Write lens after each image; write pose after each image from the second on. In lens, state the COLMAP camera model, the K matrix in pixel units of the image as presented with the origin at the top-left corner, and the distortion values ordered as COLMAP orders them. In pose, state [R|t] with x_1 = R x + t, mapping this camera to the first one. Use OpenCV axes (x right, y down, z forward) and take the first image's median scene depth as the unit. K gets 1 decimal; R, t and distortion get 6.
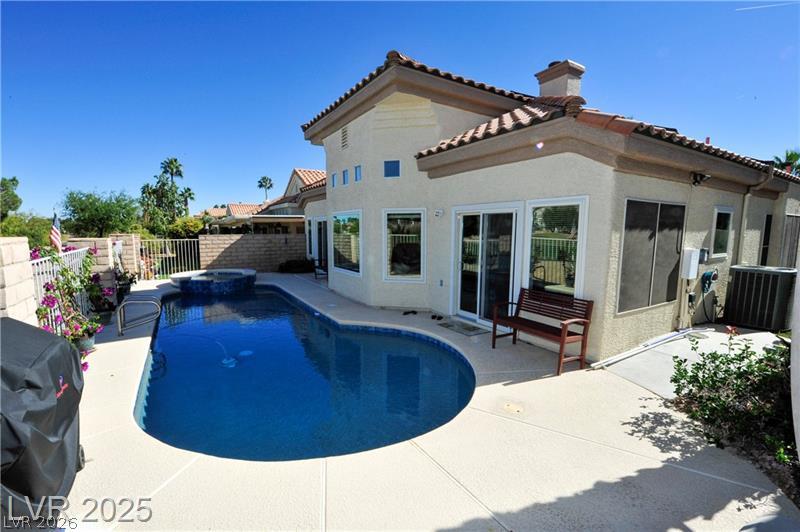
lens RADIAL K [[348.1, 0, 397.2], [0, 348.1, 272.2], [0, 0, 1]] dist [-0.014931, -0.001692]
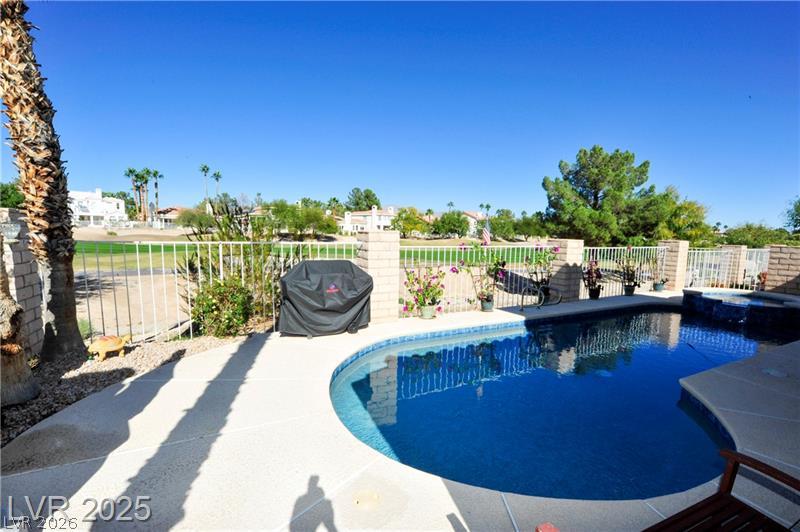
lens RADIAL K [[348.1, 0, 398.0], [0, 348.1, 269.6], [0, 0, 1]] dist [-0.014931, -0.001692]
pose [[-0.090532, 0.102459, -0.990609, 0.441860], [-0.142072, 0.983191, 0.114675, -0.048524], [0.985708, 0.151120, -0.074453, 0.505668]]
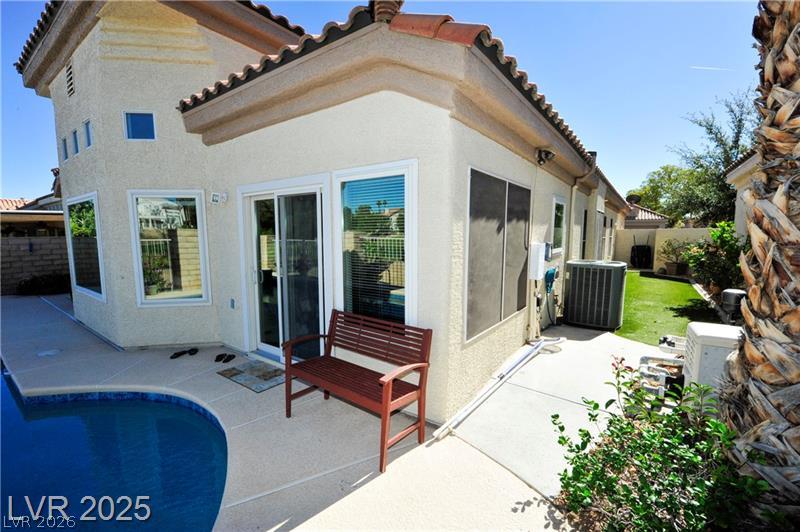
lens RADIAL K [[348.1, 0, 391.9], [0, 348.1, 273.0], [0, 0, 1]] dist [-0.014931, -0.001692]
pose [[0.928671, -0.049640, 0.367568, 0.173810], [0.051624, 0.998657, 0.004440, -0.015090], [-0.367295, 0.014852, 0.929986, 0.281124]]
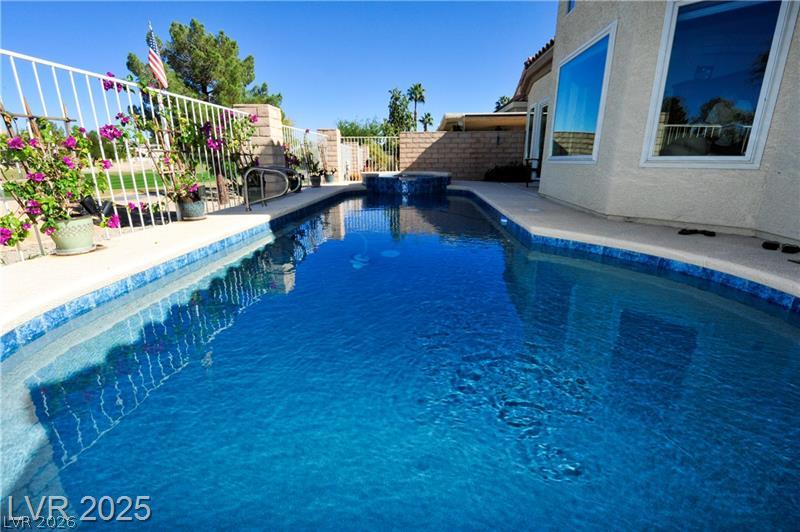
lens RADIAL K [[362.4, 0, 404.2], [0, 362.4, 264.2], [0, 0, 1]] dist [-0.004332, -0.001245]
pose [[0.821244, 0.159816, -0.547738, -0.013017], [-0.070539, 0.981045, 0.180483, 0.104057], [0.566200, -0.109584, 0.816951, 0.410412]]
